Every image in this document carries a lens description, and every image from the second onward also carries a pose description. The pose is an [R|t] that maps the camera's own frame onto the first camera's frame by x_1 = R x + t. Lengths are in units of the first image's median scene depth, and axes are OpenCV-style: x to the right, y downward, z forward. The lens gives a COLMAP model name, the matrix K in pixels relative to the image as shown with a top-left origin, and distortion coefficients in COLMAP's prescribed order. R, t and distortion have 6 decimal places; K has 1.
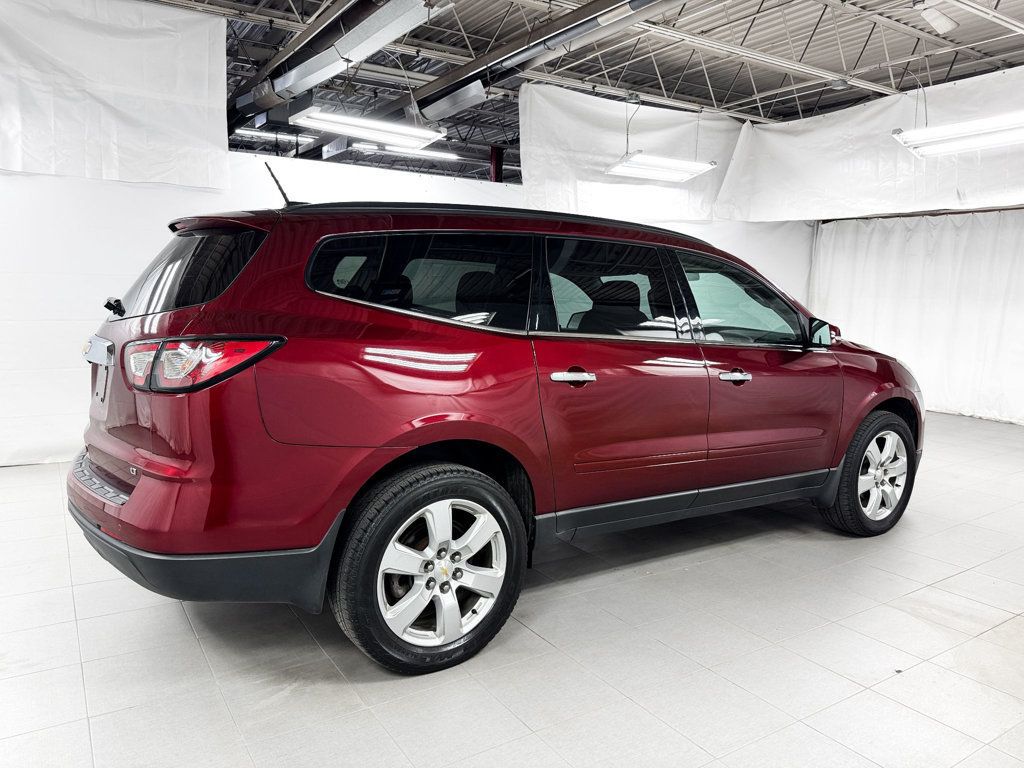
lens RADIAL K [[738.8, 0, 512.0], [0, 738.8, 384.0], [0, 0, 1]] dist [0.012379, -0.013417]
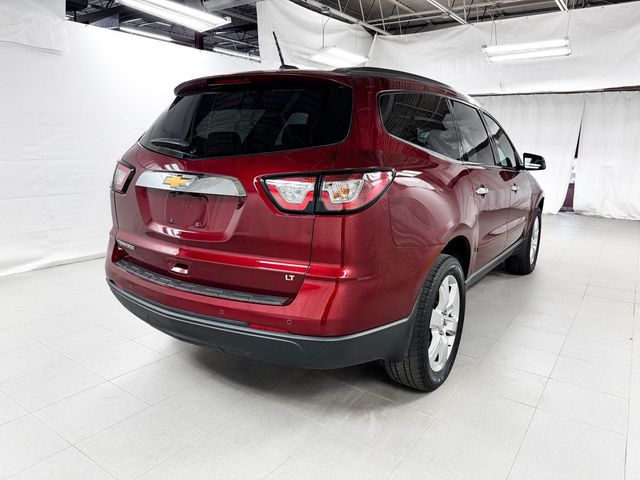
lens RADIAL K [[461.7, 0, 320.0], [0, 461.7, 240.0], [0, 0, 1]] dist [0.012379, -0.013417]
pose [[0.926880, -0.073836, 0.368023, -0.277917], [0.040089, 0.994327, 0.098524, -0.008190], [-0.373210, -0.076566, 0.924582, 0.094711]]
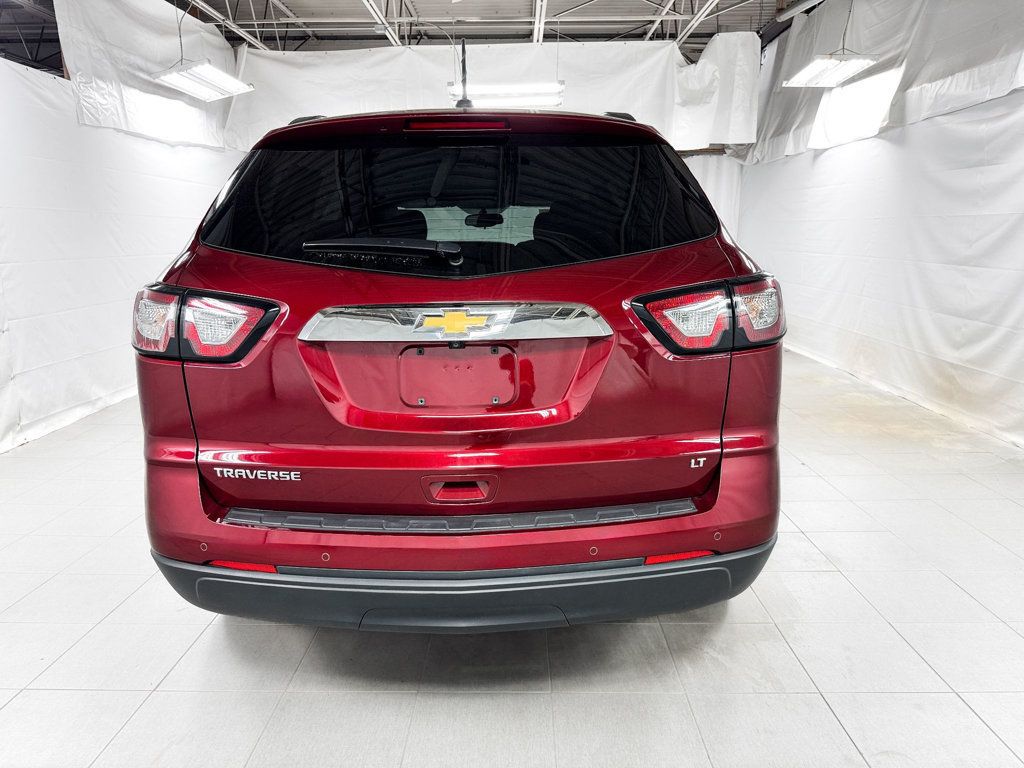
lens RADIAL K [[738.8, 0, 512.0], [0, 738.8, 384.0], [0, 0, 1]] dist [0.012379, -0.013417]
pose [[0.556594, -0.185353, 0.809844, -0.448497], [0.119257, 0.982524, 0.142911, -0.033527], [-0.822180, 0.017036, 0.568972, 0.269157]]
